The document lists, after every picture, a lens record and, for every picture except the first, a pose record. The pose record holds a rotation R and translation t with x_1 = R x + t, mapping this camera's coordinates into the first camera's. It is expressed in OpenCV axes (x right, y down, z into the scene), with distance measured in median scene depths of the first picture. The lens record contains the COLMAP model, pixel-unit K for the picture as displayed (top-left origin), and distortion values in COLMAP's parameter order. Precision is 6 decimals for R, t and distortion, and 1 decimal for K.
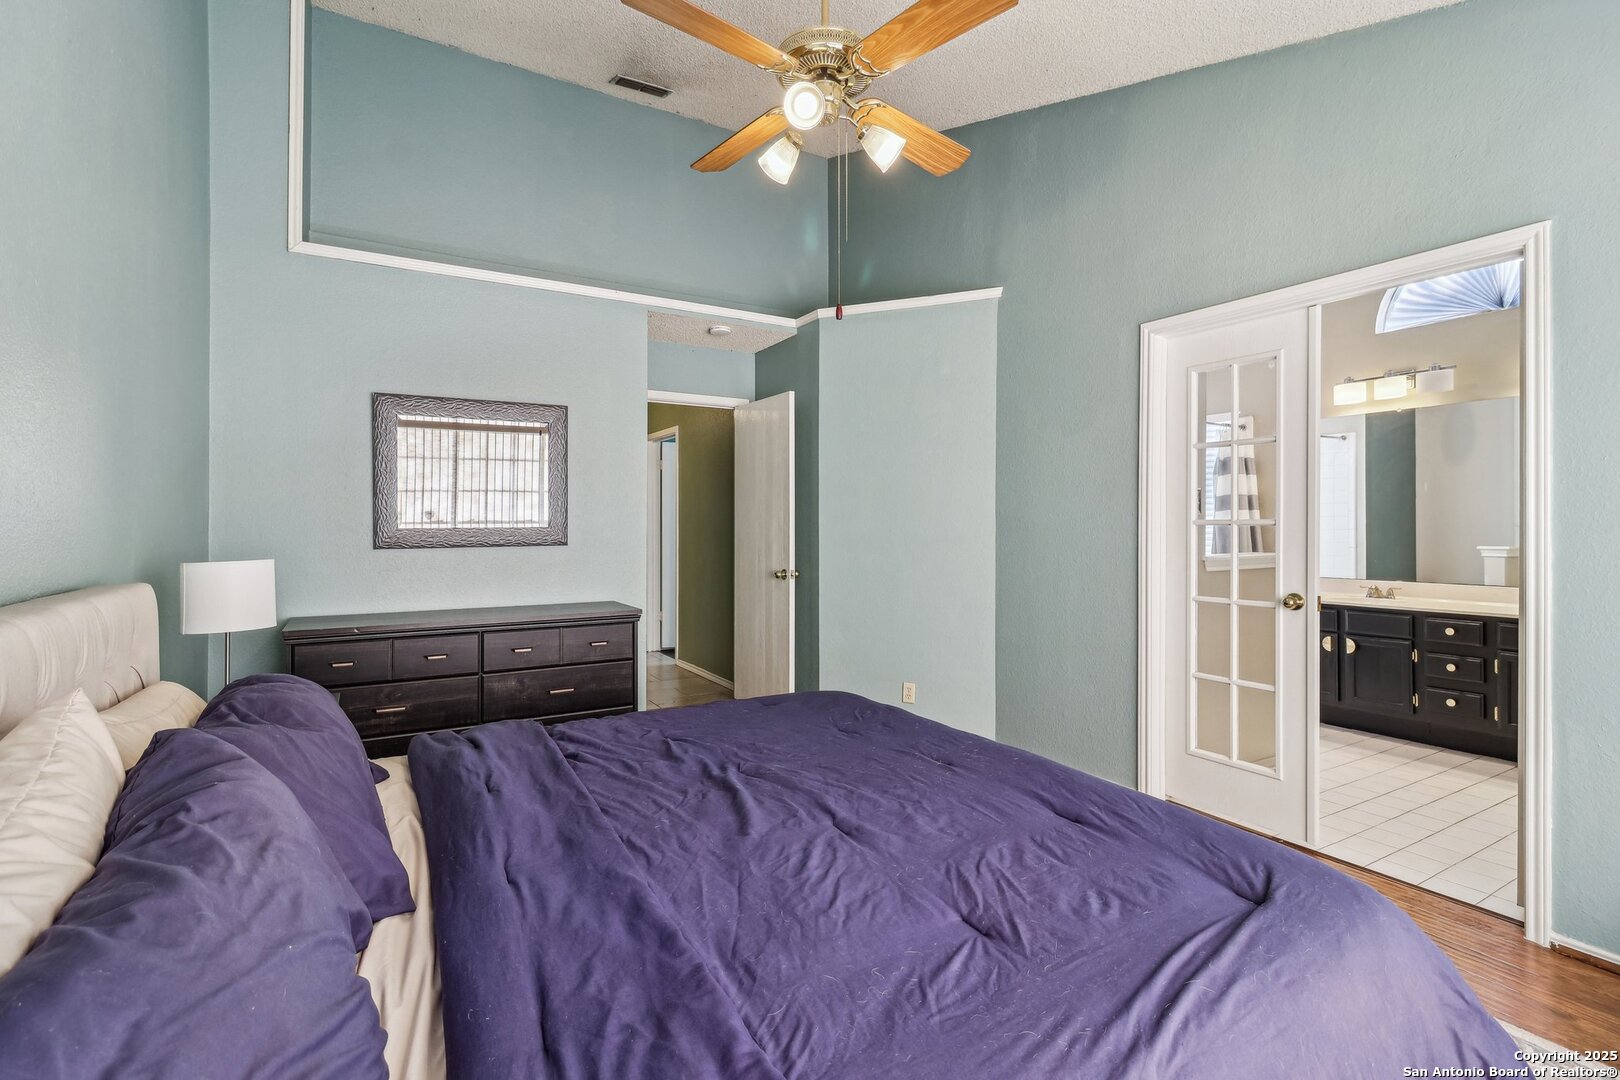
lens RADIAL K [[758.5, 0, 827.8], [0, 758.5, 527.2], [0, 0, 1]] dist [0.002664, -0.001540]
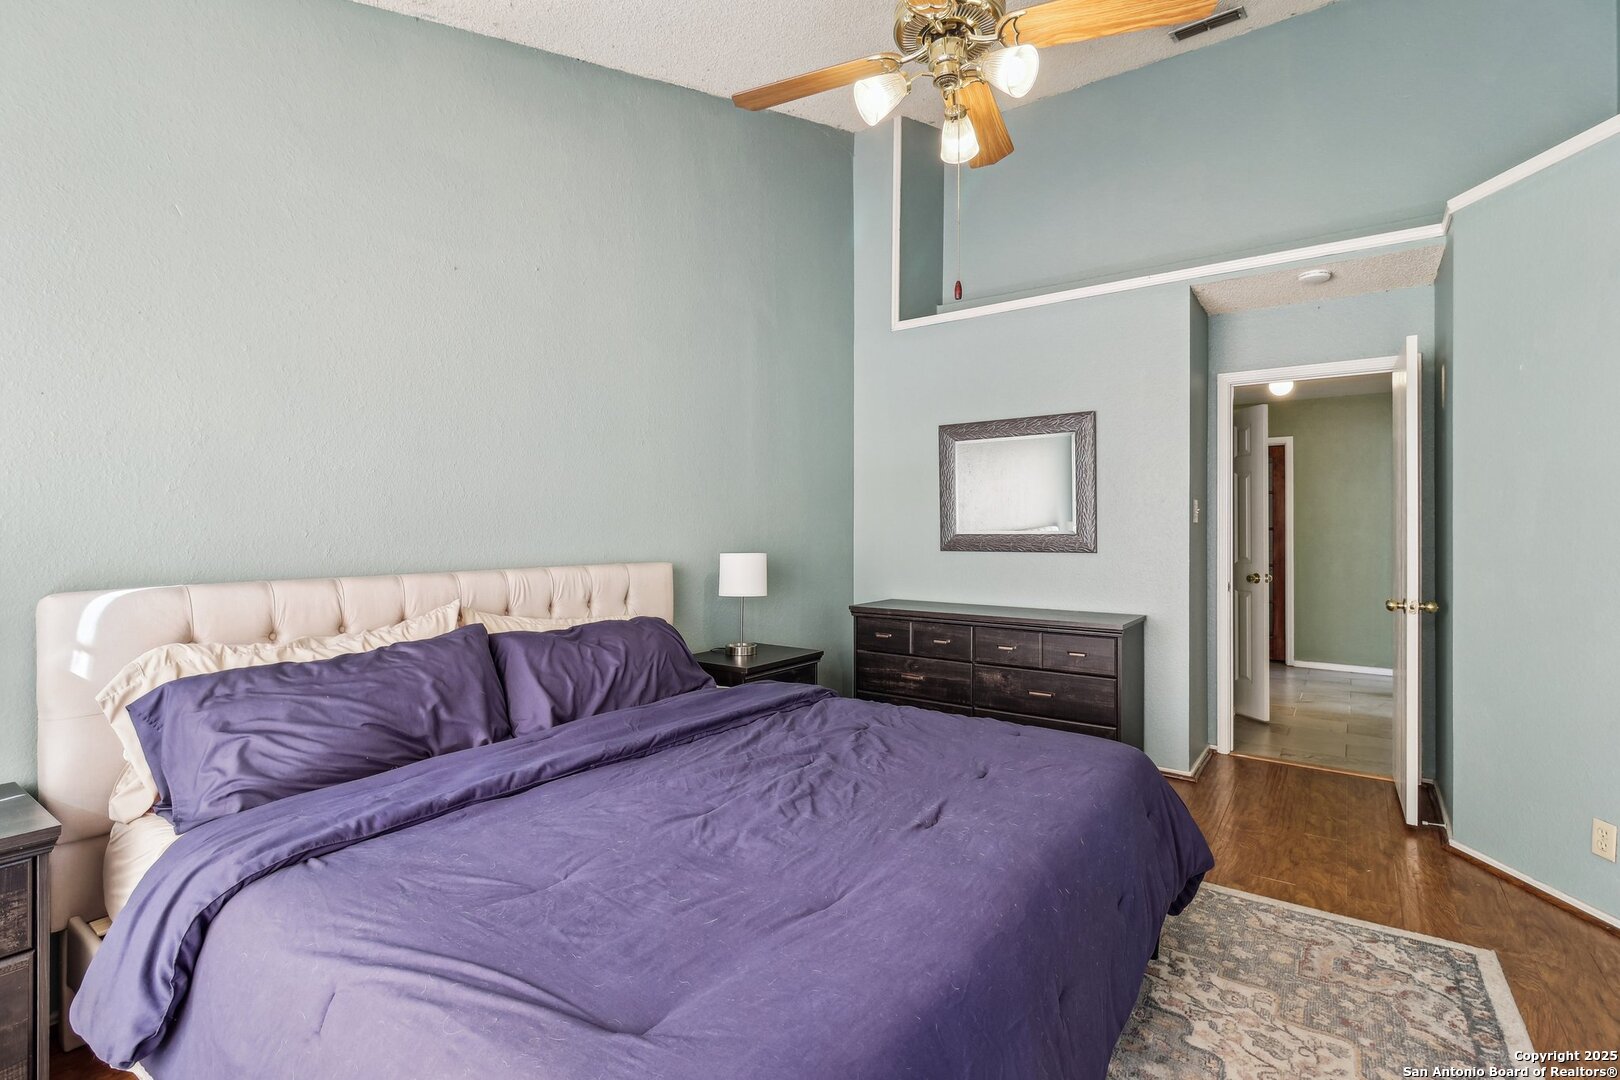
lens RADIAL K [[758.5, 0, 796.0], [0, 758.5, 525.2], [0, 0, 1]] dist [0.002664, -0.001540]
pose [[0.393925, -0.000305, -0.919143, 0.450758], [-0.003527, 0.999992, -0.001843, -0.008776], [0.919136, 0.003968, 0.393920, 0.285355]]
